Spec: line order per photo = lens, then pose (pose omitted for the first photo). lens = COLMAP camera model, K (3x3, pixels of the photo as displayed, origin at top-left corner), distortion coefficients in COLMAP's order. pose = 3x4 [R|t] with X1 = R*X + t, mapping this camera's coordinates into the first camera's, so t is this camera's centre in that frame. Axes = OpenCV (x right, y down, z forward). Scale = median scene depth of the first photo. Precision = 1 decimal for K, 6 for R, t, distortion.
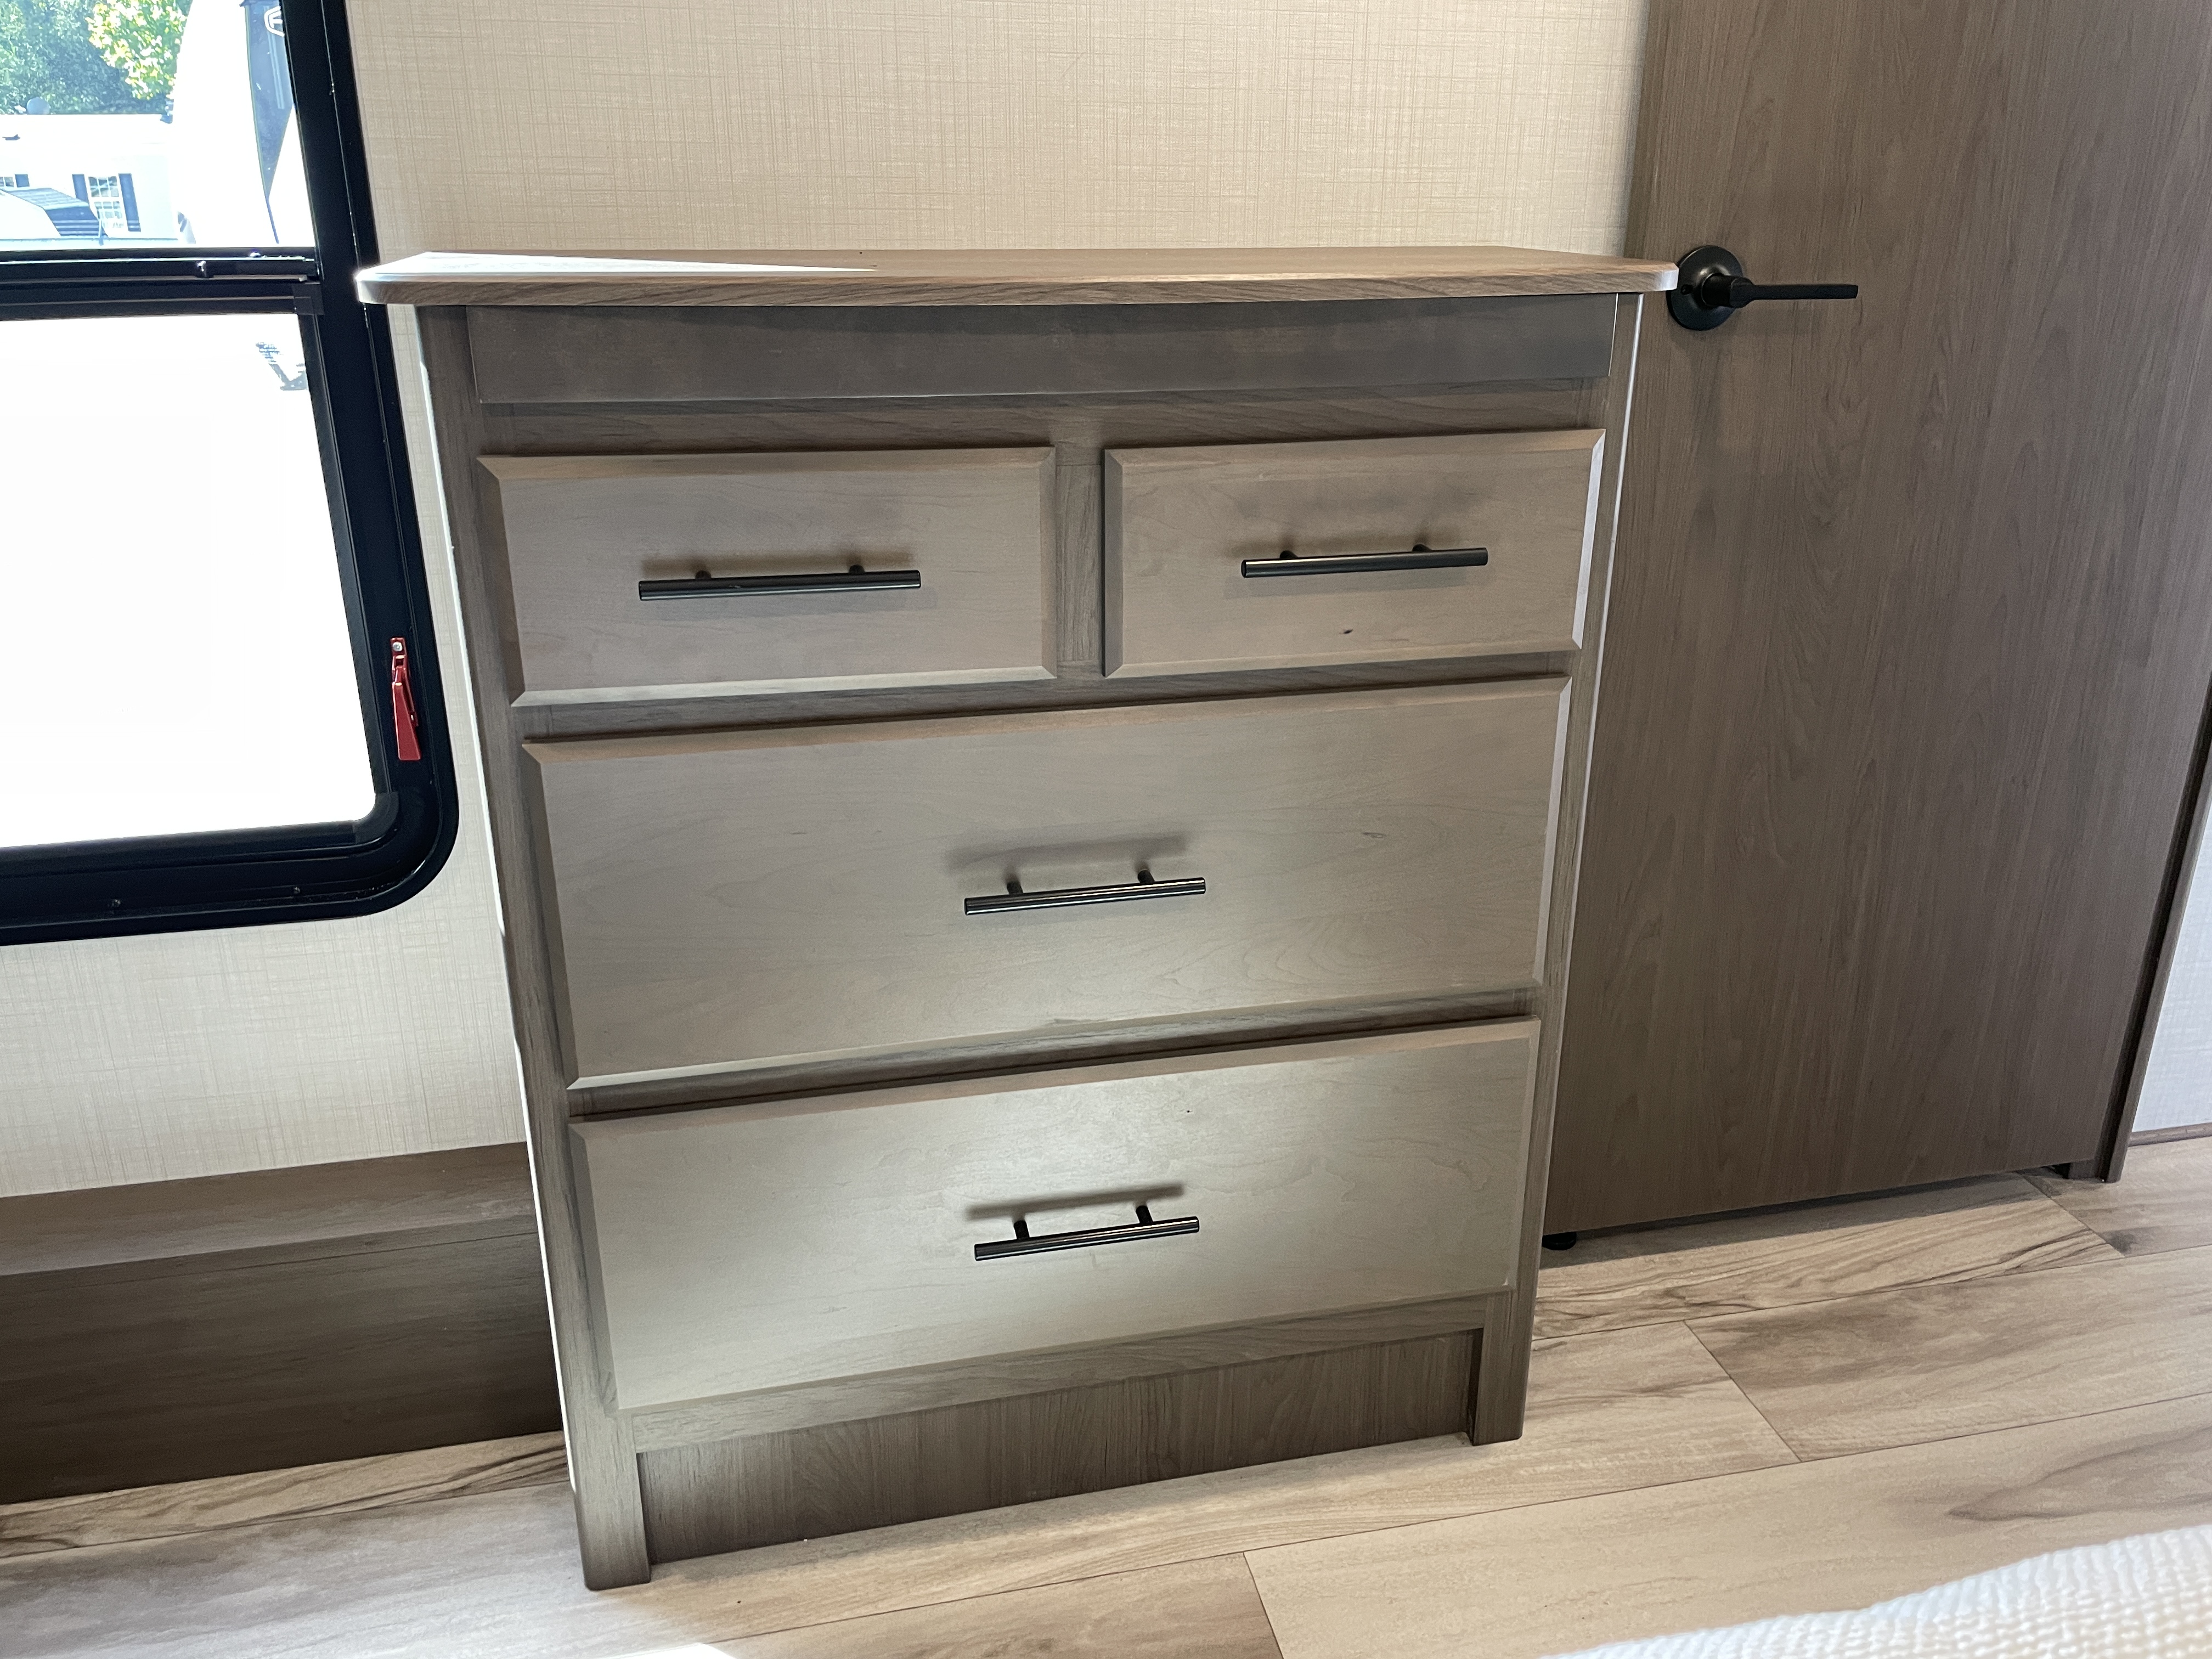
lens RADIAL K [[1715.9, 0, 1123.8], [0, 1715.9, 818.9], [0, 0, 1]] dist [0.070463, -0.103553]
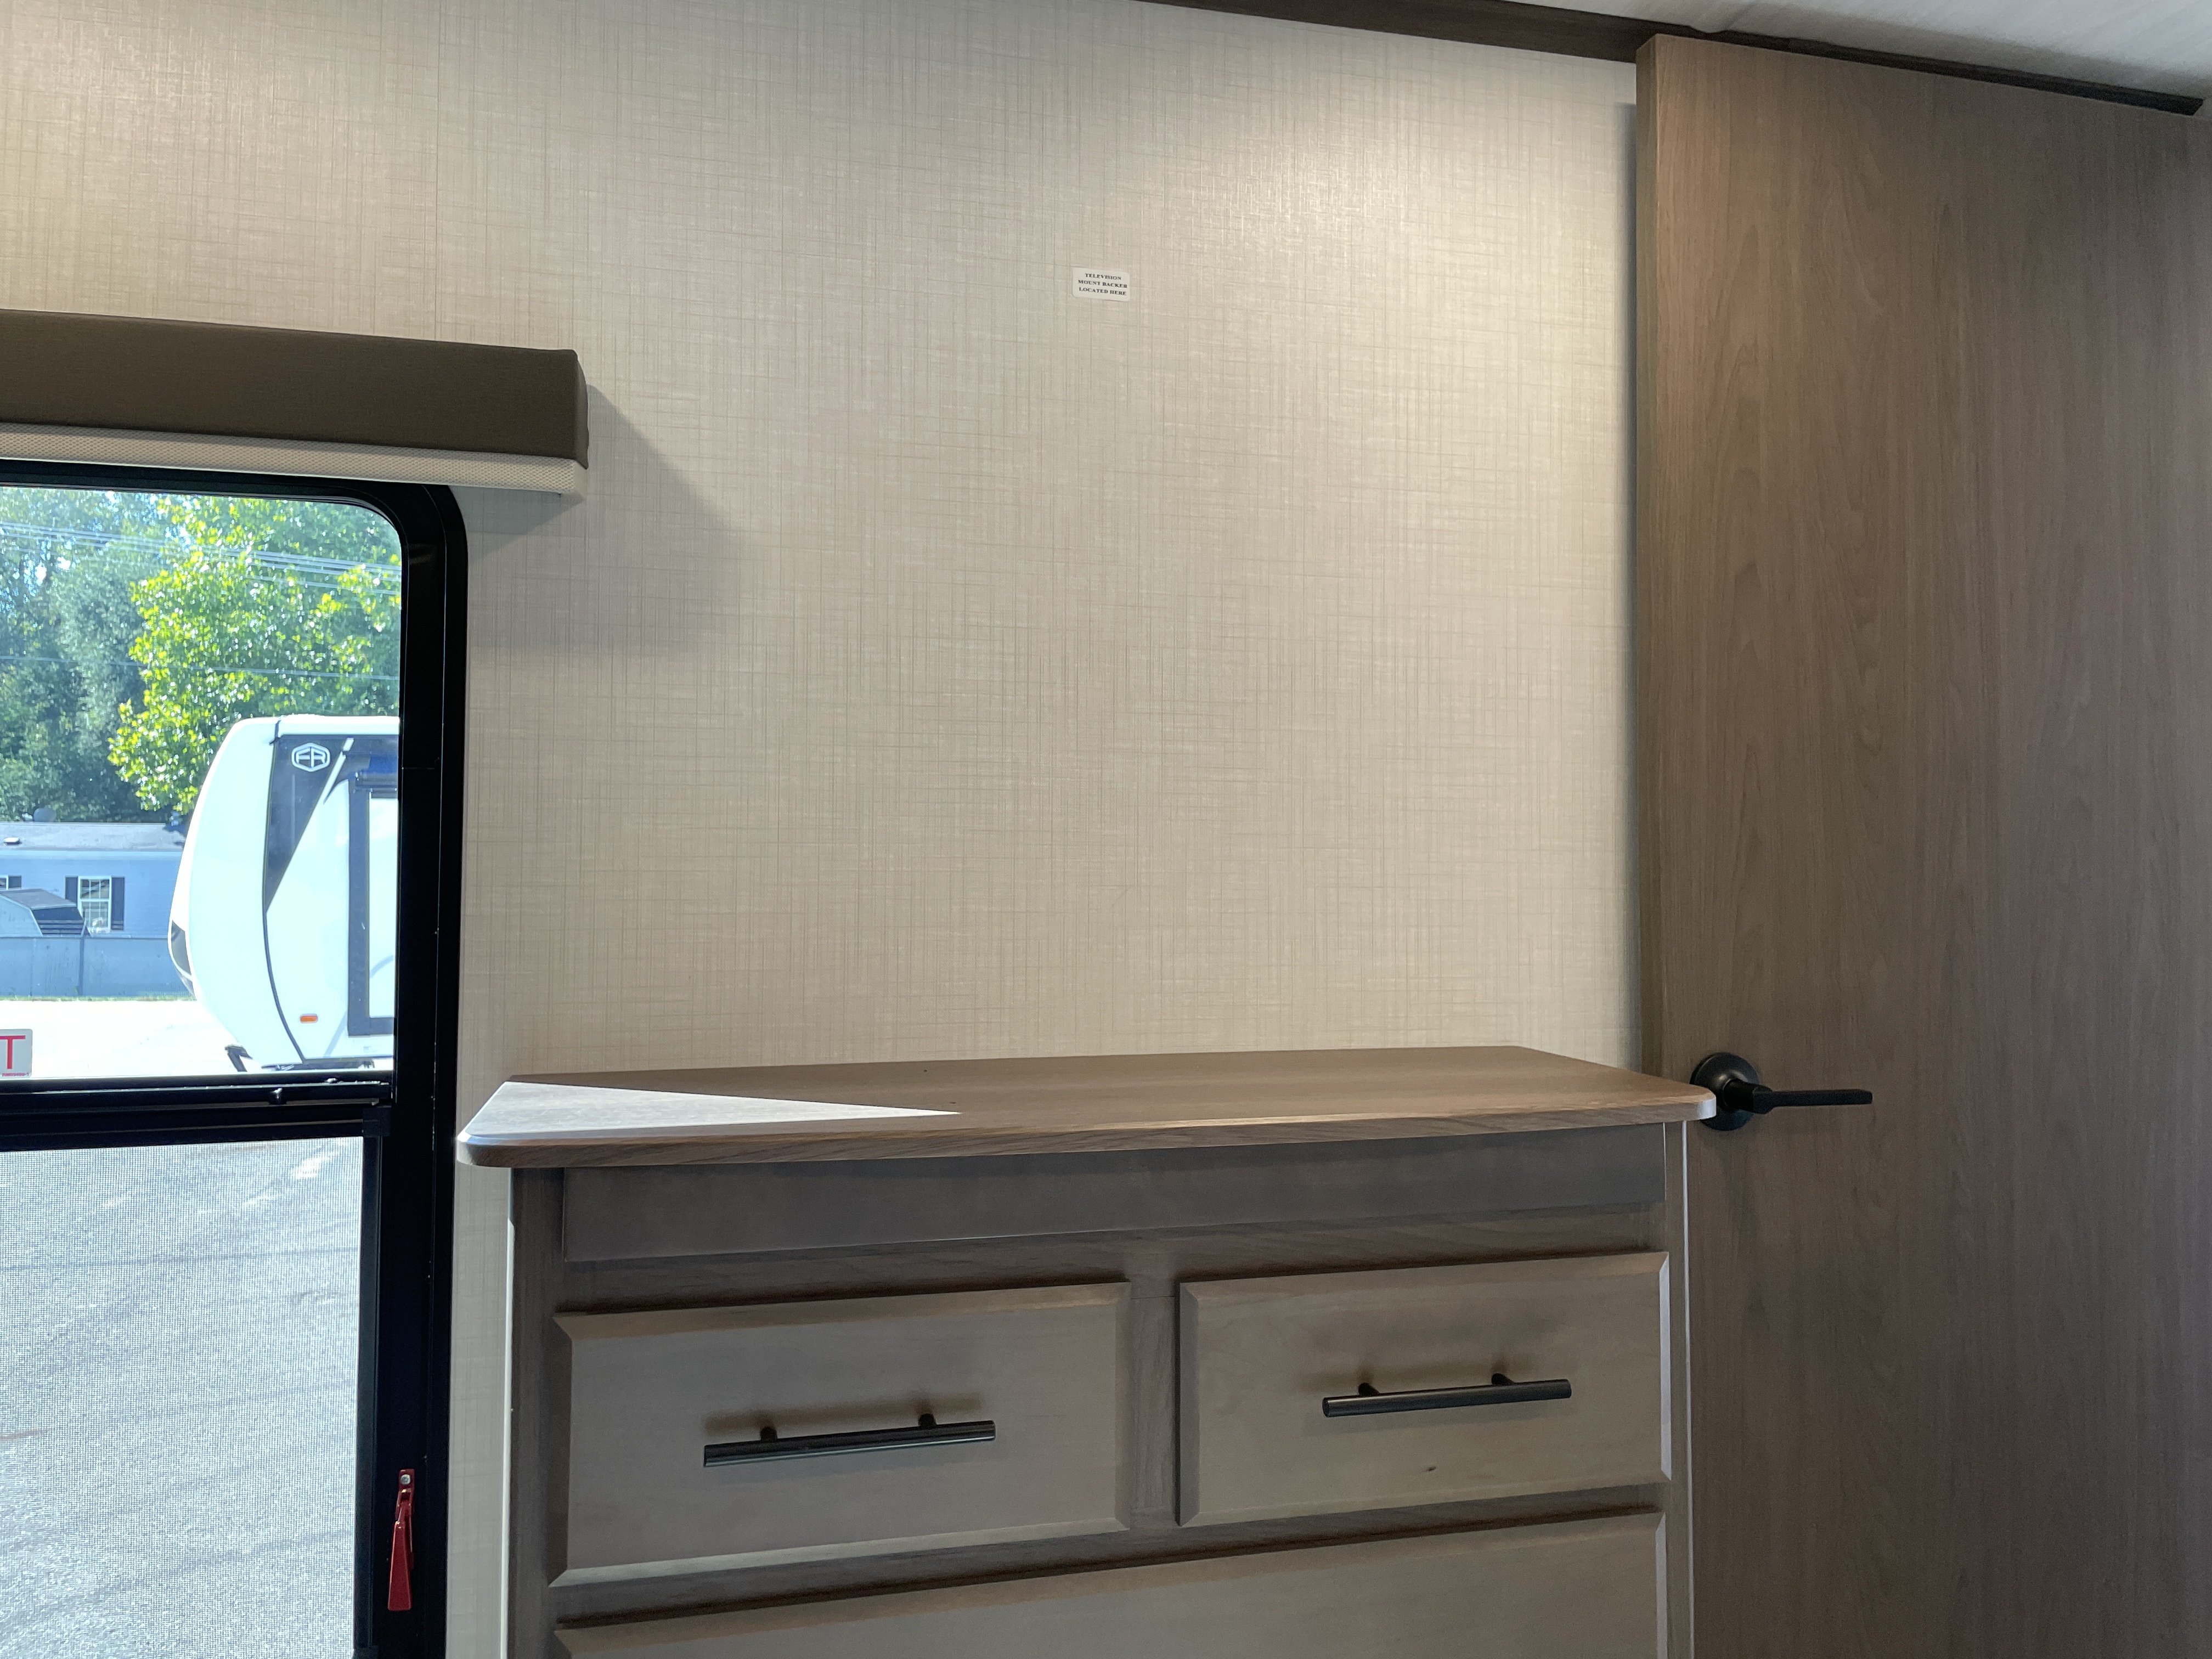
lens RADIAL K [[1715.9, 0, 1128.3], [0, 1715.9, 790.3], [0, 0, 1]] dist [0.070463, -0.103553]
pose [[0.999463, -0.001951, 0.032723, -0.066406], [0.014588, 0.920411, -0.390681, -0.079954], [-0.029357, 0.390948, 0.919944, -0.025913]]
